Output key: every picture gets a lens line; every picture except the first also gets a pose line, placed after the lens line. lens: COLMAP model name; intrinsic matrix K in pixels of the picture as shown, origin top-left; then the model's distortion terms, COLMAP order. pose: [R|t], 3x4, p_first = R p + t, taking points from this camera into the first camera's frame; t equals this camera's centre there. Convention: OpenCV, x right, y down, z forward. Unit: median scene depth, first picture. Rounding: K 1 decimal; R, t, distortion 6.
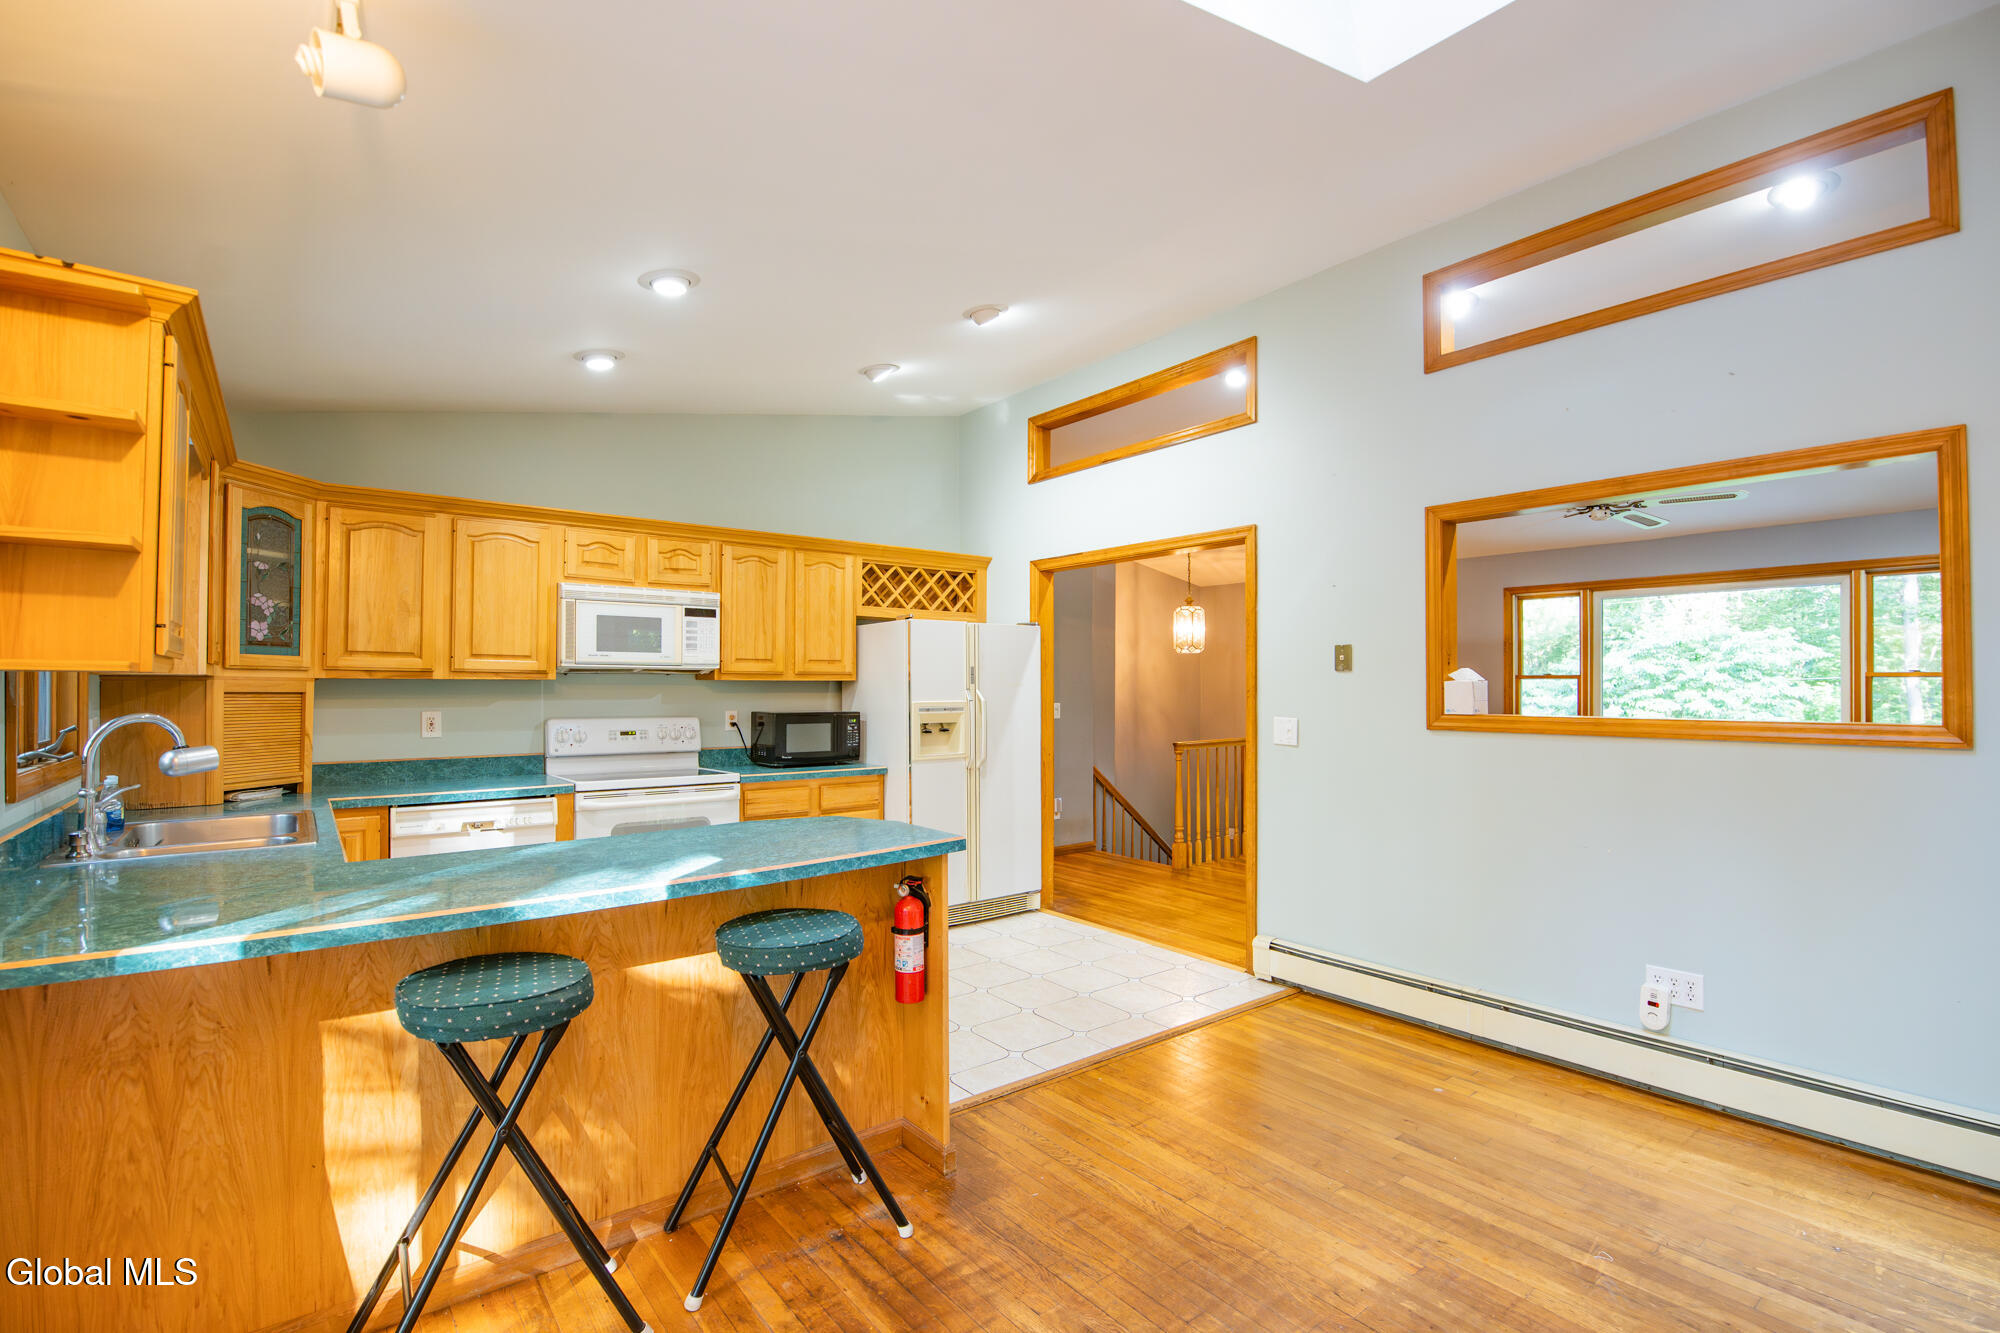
lens RADIAL K [[900.8, 0, 1015.3], [0, 900.8, 670.5], [0, 0, 1]] dist [-0.000315, -0.011661]
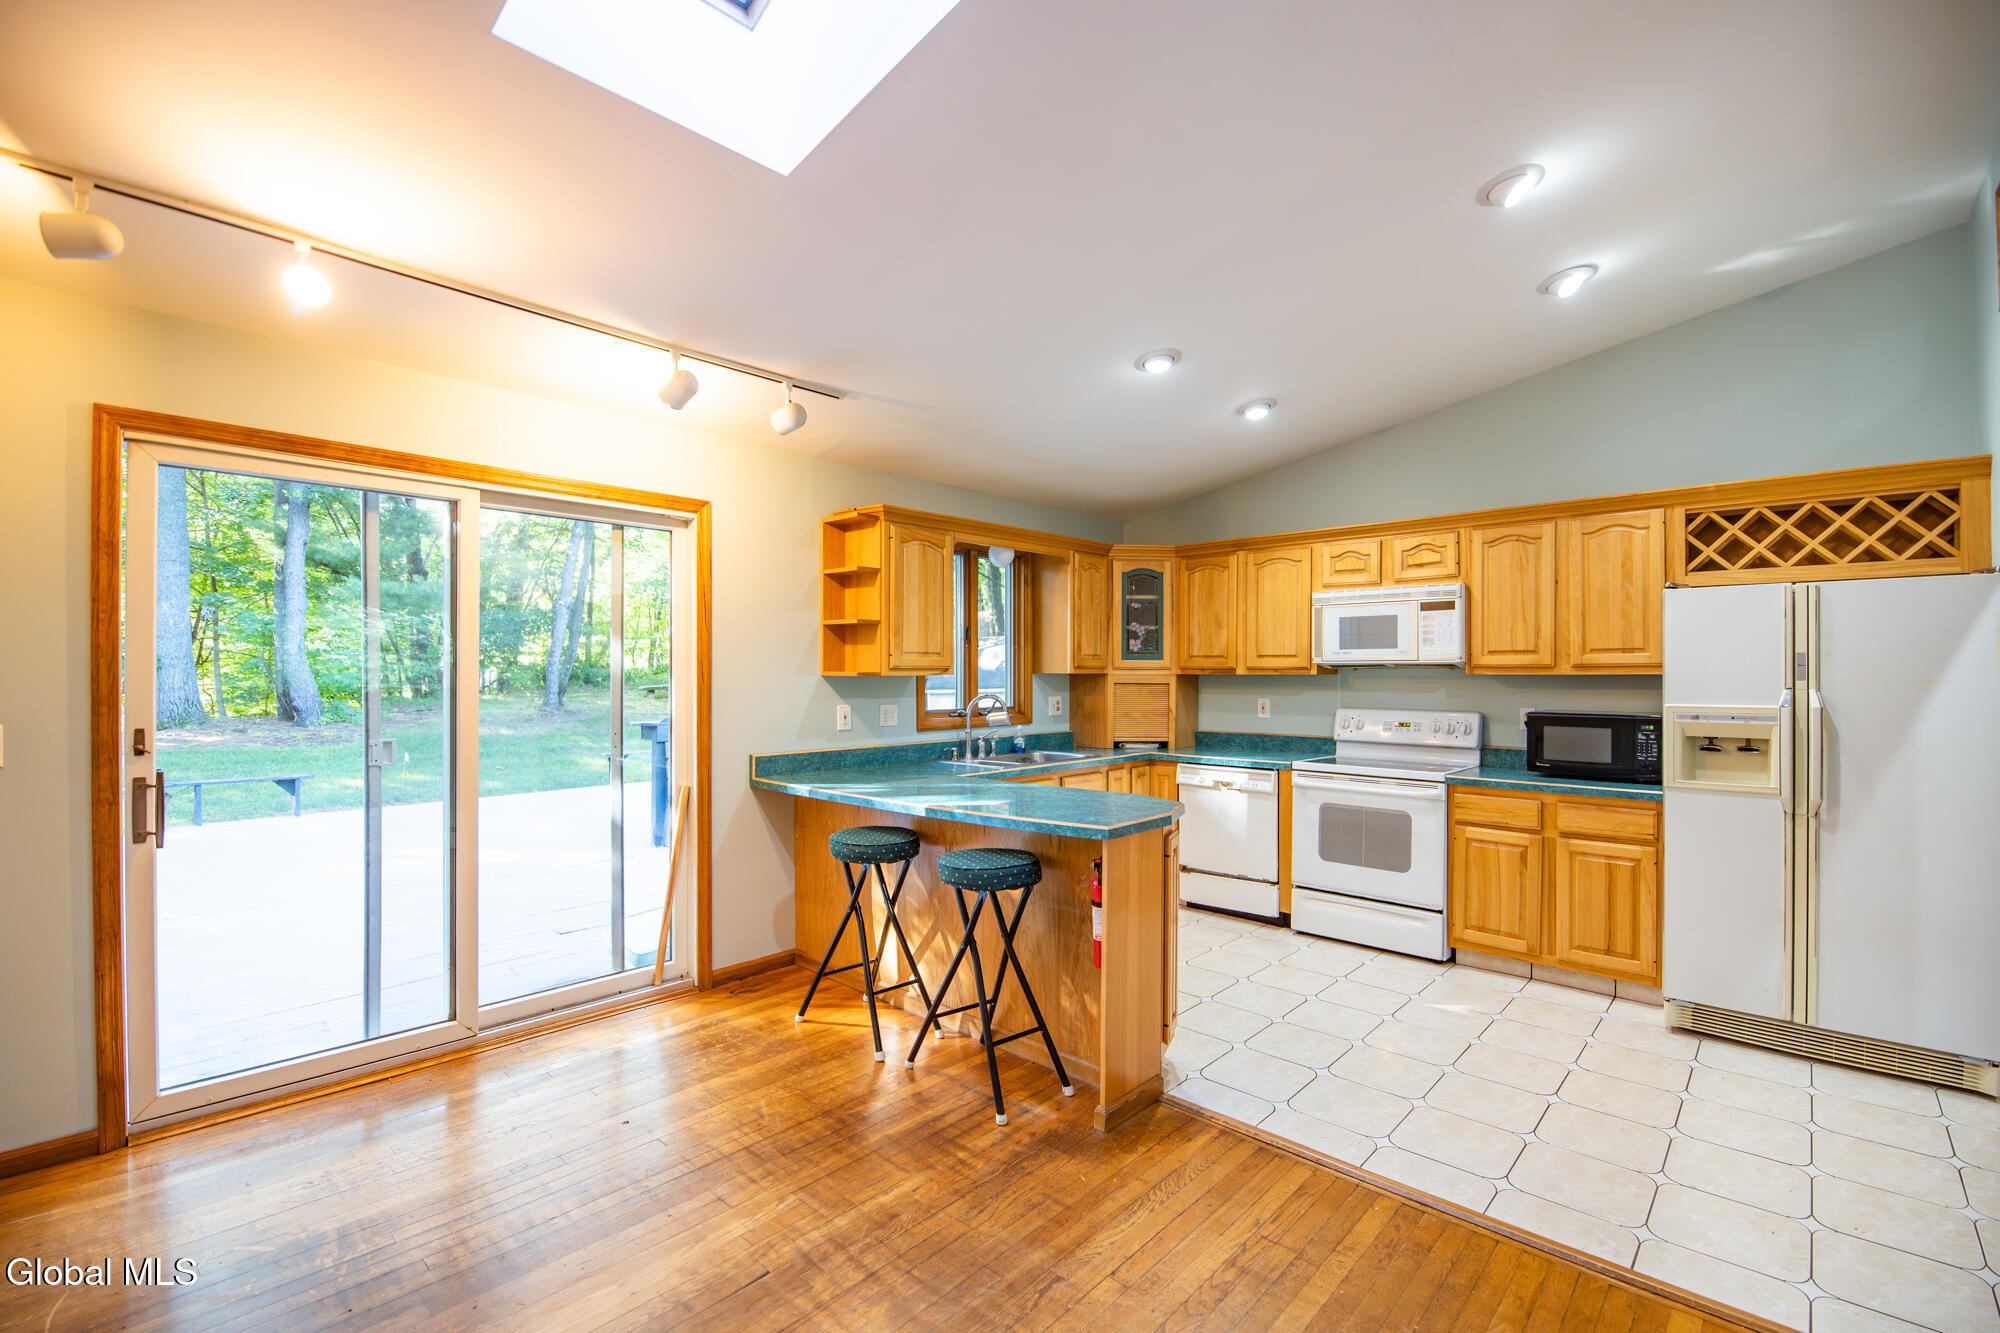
lens RADIAL K [[873.8, 0, 1016.3], [0, 873.8, 671.2], [0, 0, 1]] dist [0.001094, -0.010606]
pose [[0.153127, -0.001454, -0.988206, 0.550107], [0.018501, 0.999828, 0.001395, -0.003101], [0.988033, -0.018496, 0.153127, 0.425963]]
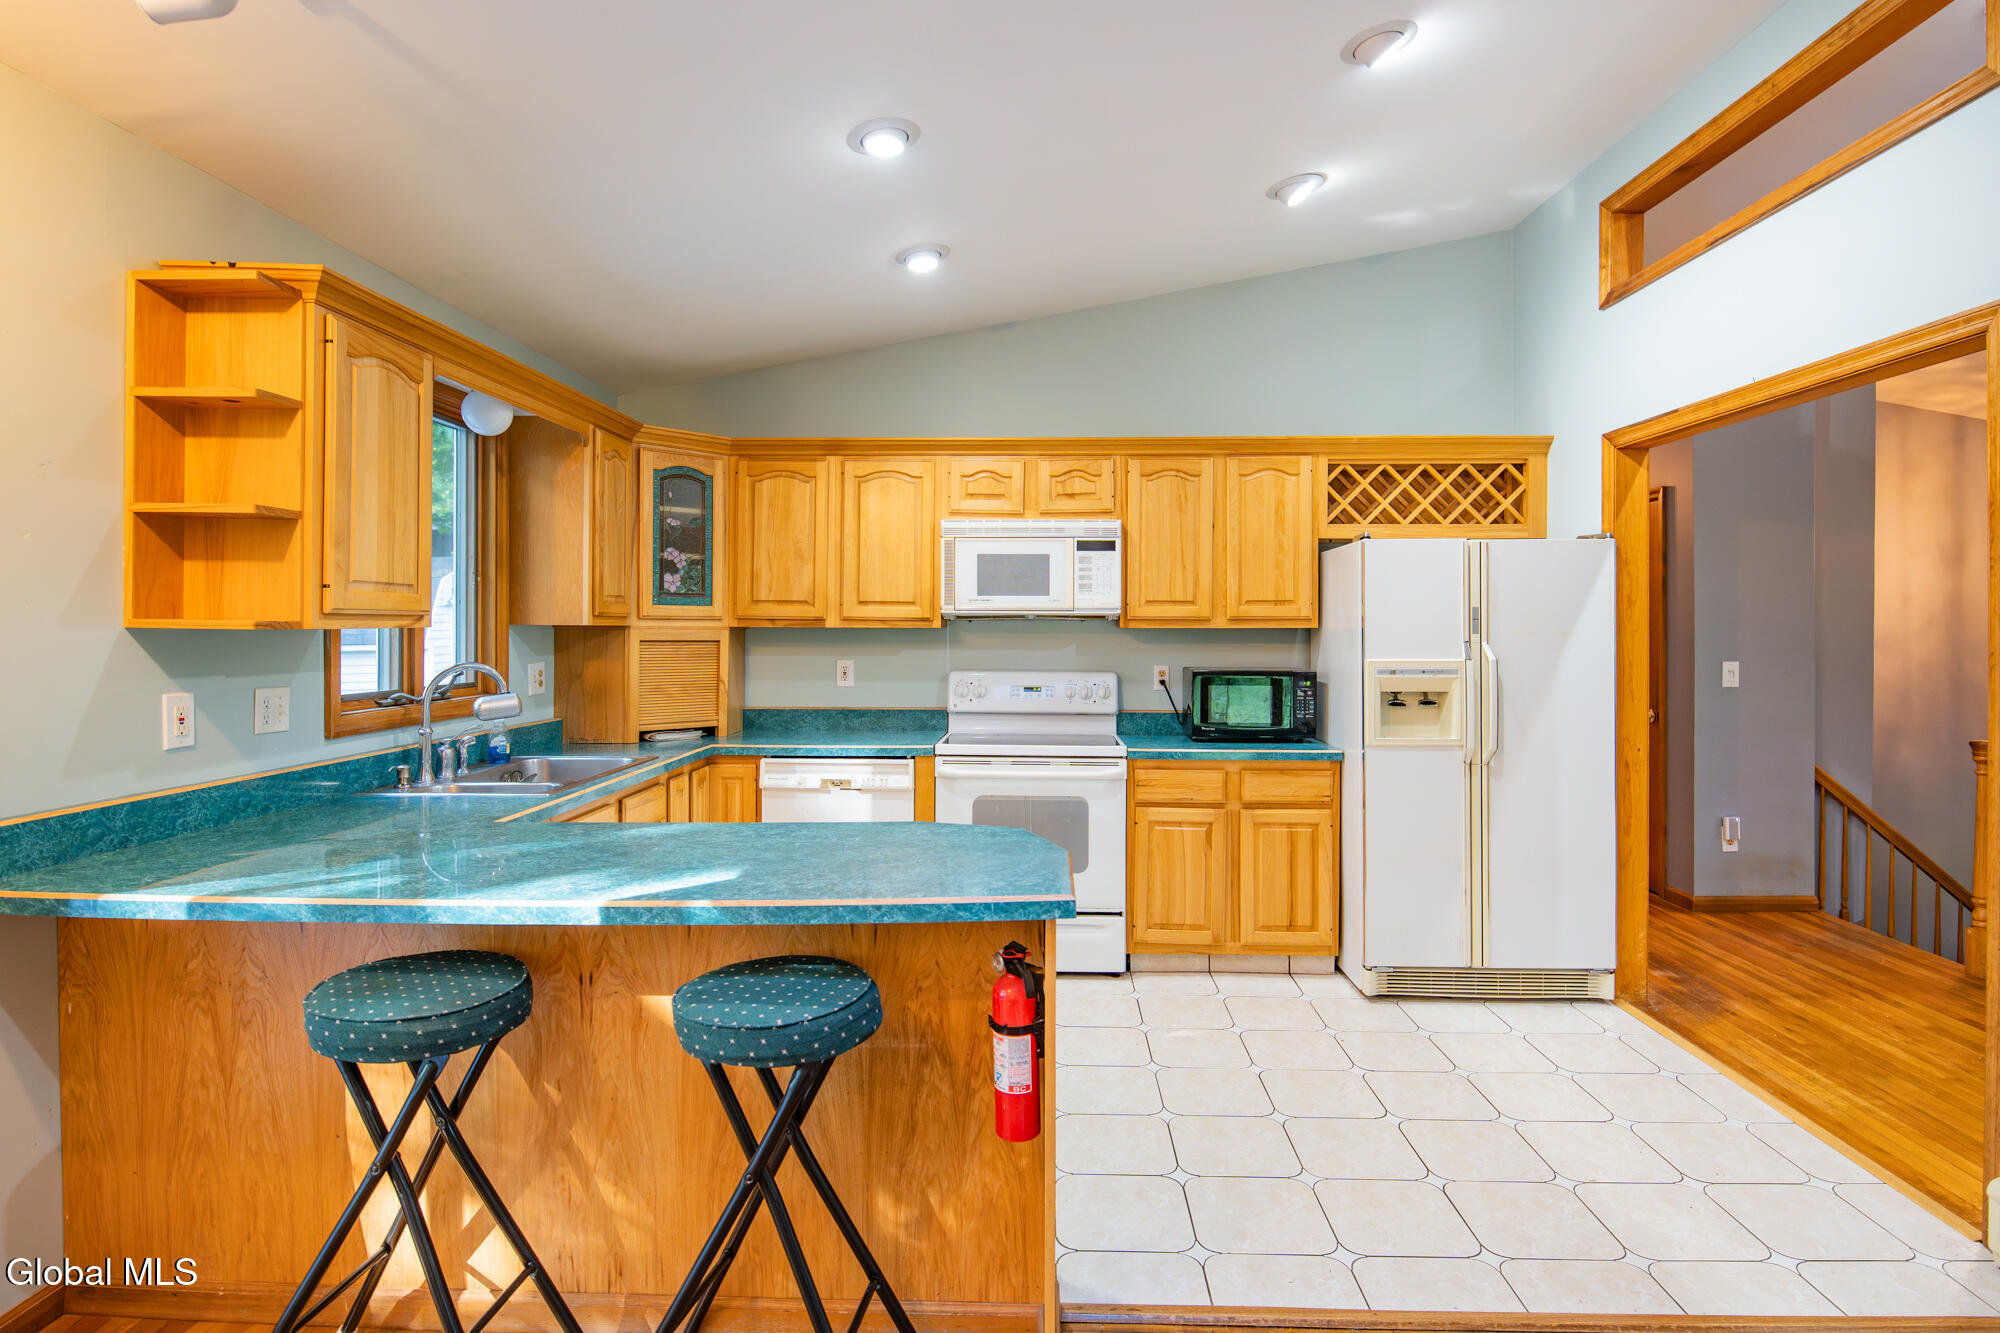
lens RADIAL K [[1025.6, 0, 1020.1], [0, 1025.6, 624.0], [0, 0, 1]] dist [0.004163, -0.010066]
pose [[0.764317, 0.000167, -0.644841, 0.209272], [0.009534, 0.999888, 0.011560, -0.004662], [0.644770, -0.014983, 0.764230, 0.259463]]
